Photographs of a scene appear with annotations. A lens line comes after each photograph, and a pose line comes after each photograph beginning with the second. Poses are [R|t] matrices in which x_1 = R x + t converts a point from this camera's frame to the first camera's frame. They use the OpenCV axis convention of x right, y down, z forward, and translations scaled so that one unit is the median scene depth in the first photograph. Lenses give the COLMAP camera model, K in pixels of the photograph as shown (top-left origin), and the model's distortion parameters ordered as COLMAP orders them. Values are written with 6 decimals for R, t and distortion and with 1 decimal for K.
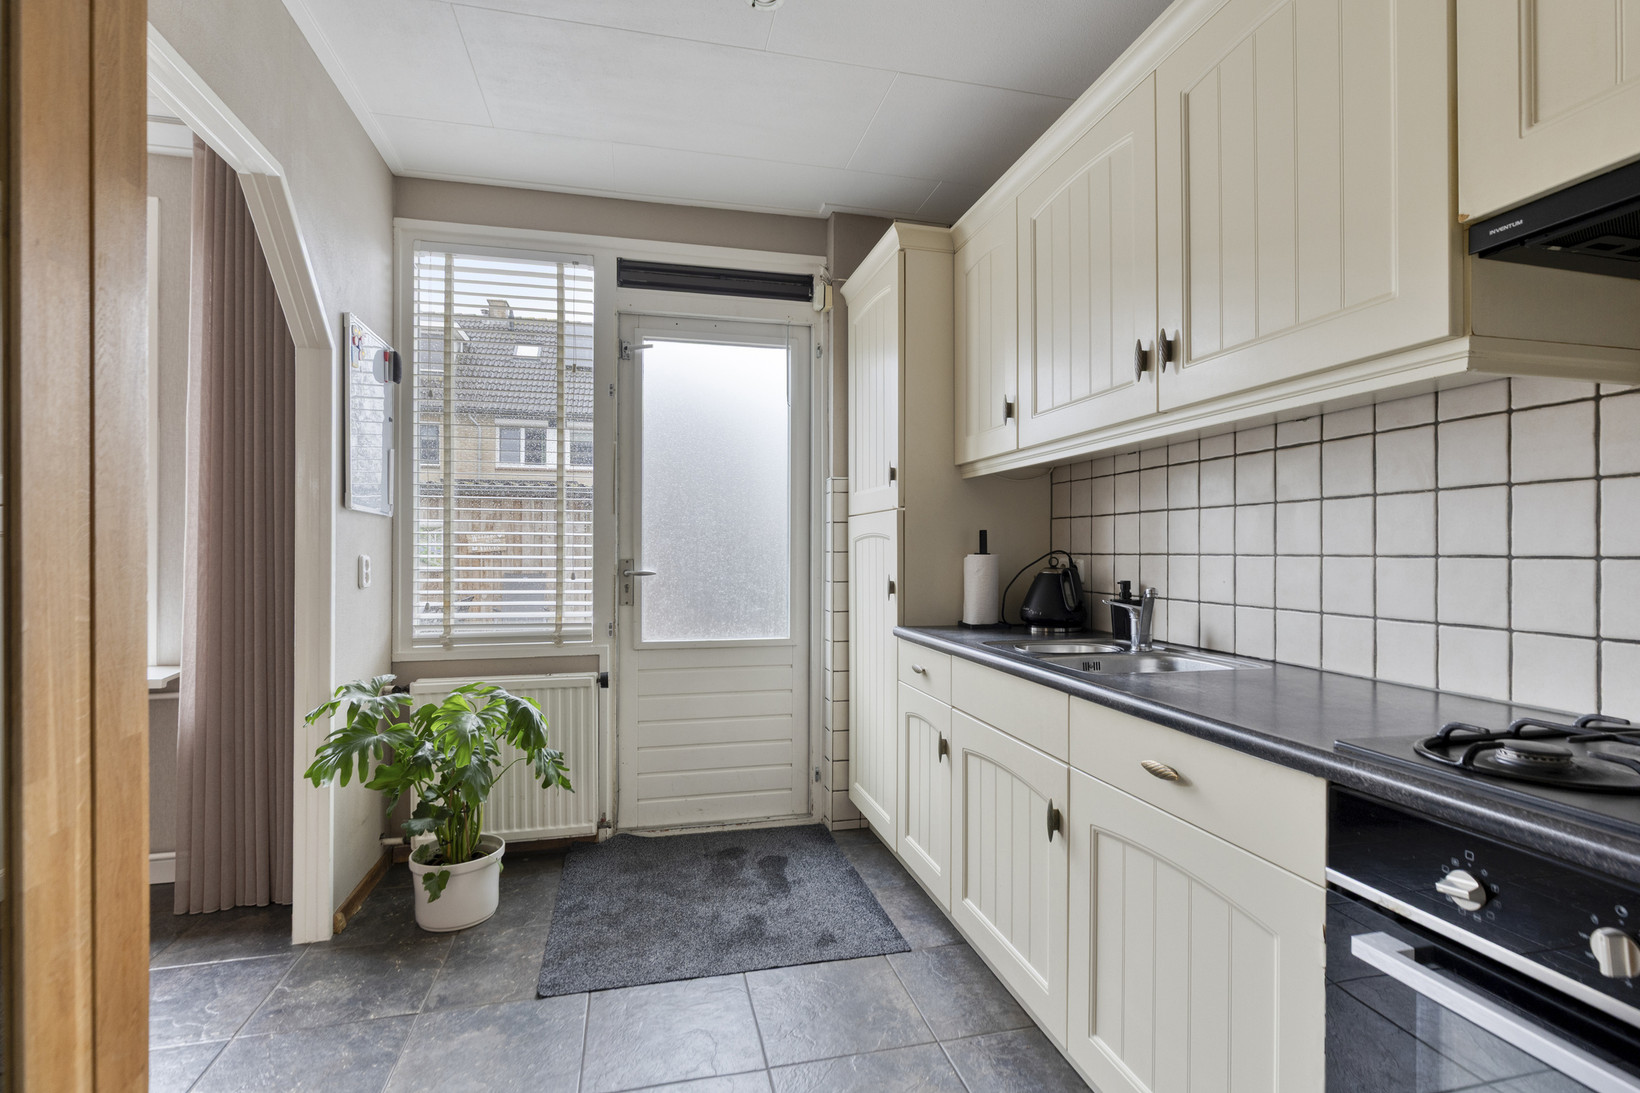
lens RADIAL K [[784.7, 0, 825.2], [0, 784.7, 553.2], [0, 0, 1]] dist [0.000140, 0.000083]
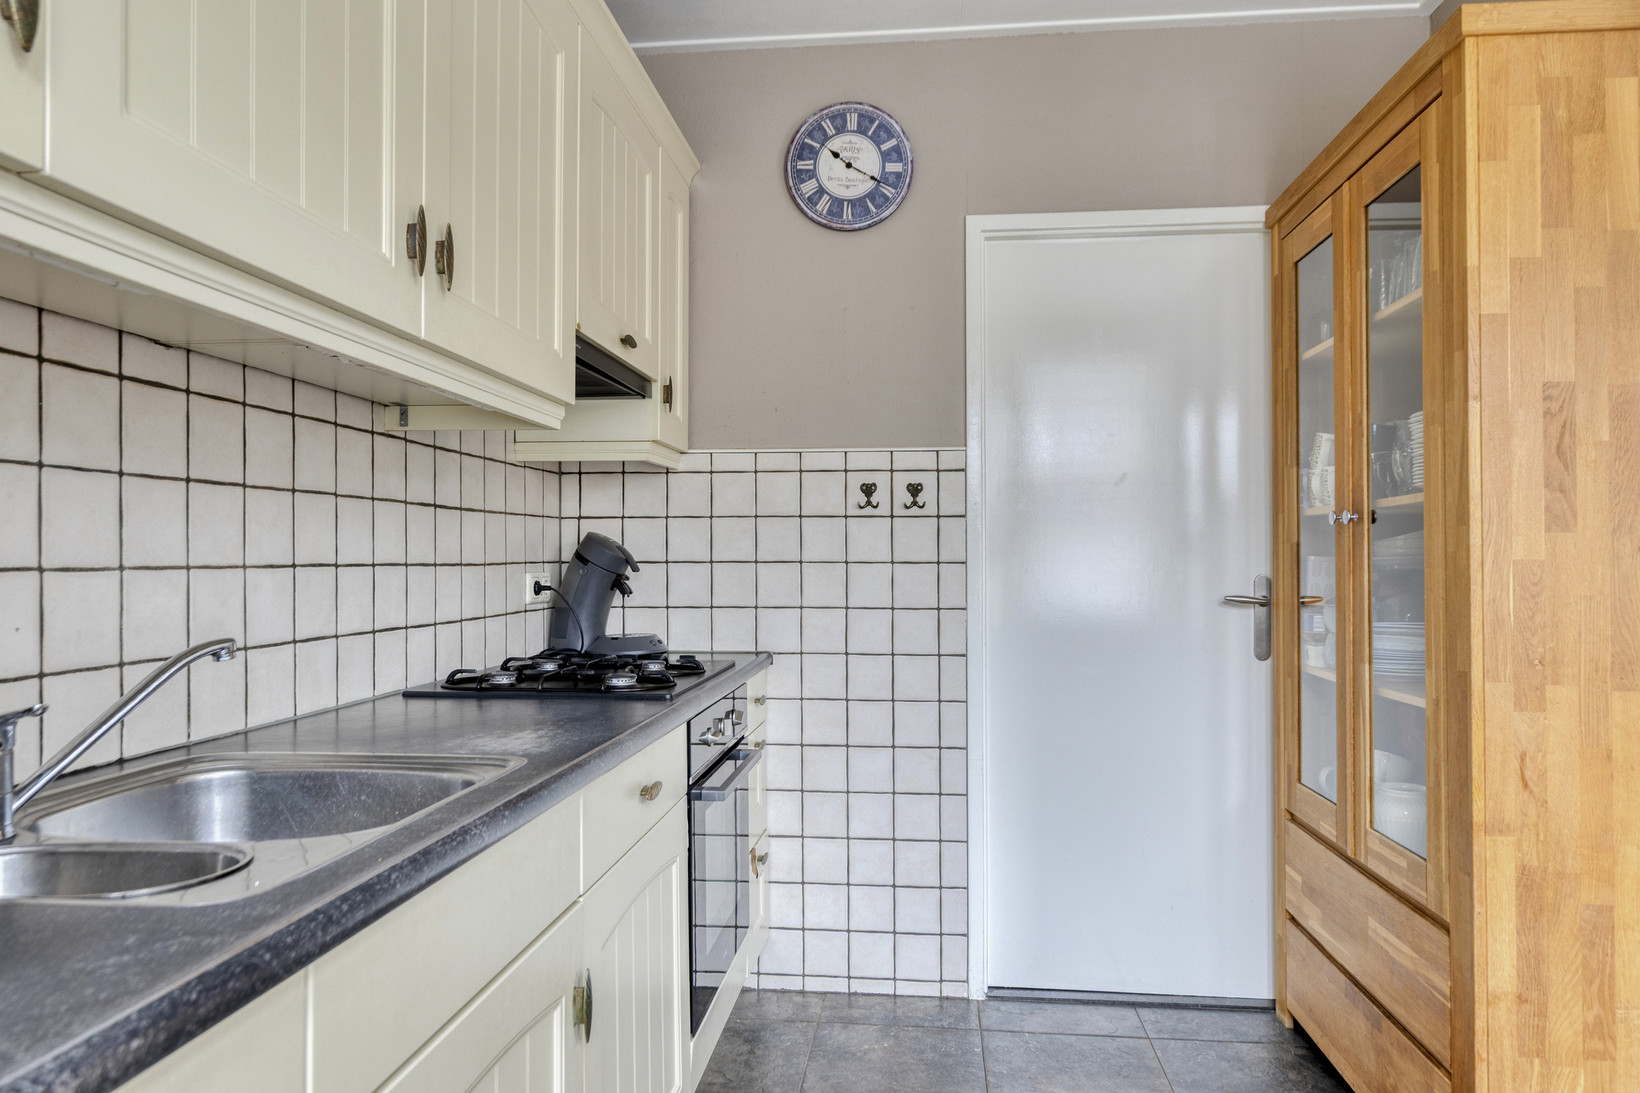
lens RADIAL K [[1066.9, 0, 825.9], [0, 1066.9, 546.0], [0, 0, 1]] dist [0.008832, 0.001443]
pose [[-0.946074, 0.006021, 0.323895, -0.156003], [0.004127, 0.999970, -0.006534, -0.007293], [-0.323924, -0.004845, -0.946071, 1.722797]]
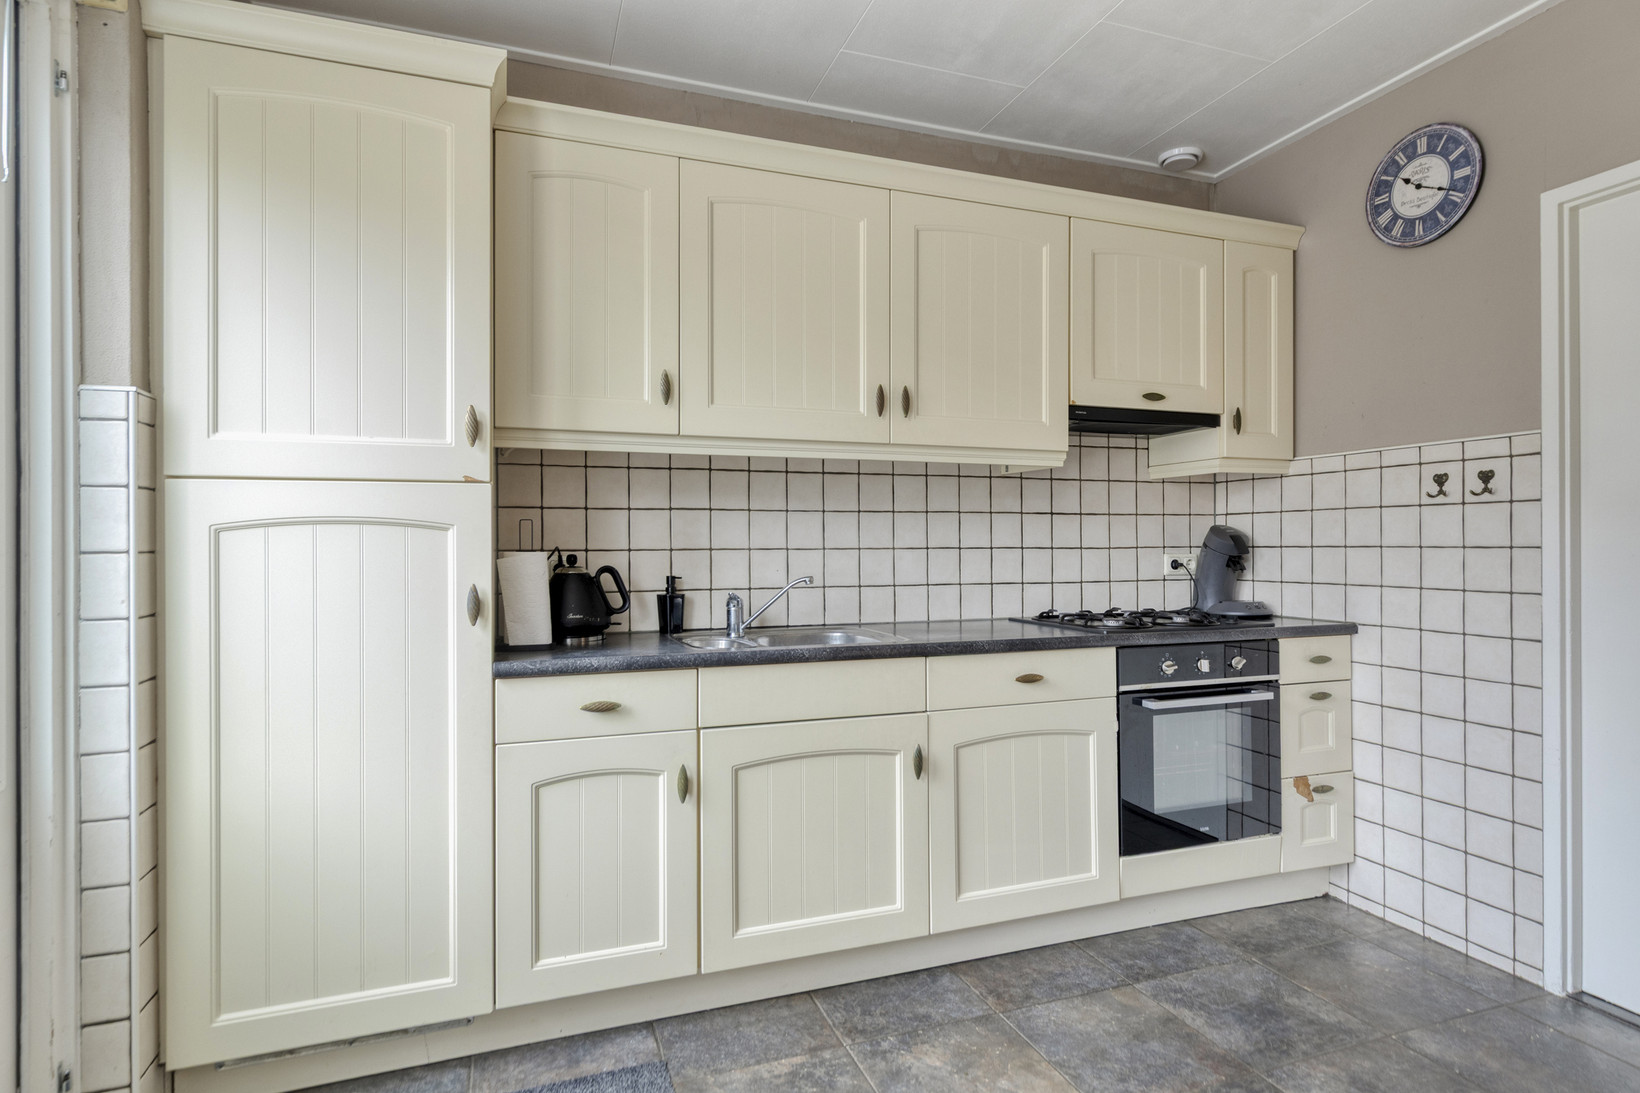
lens RADIAL K [[856.8, 0, 817.2], [0, 856.8, 541.5], [0, 0, 1]] dist [0.002844, 0.000619]
pose [[-0.110715, 0.007789, 0.993822, -1.049162], [0.008683, 0.999939, -0.006870, -0.000358], [-0.993814, 0.007868, -0.110776, 1.309972]]
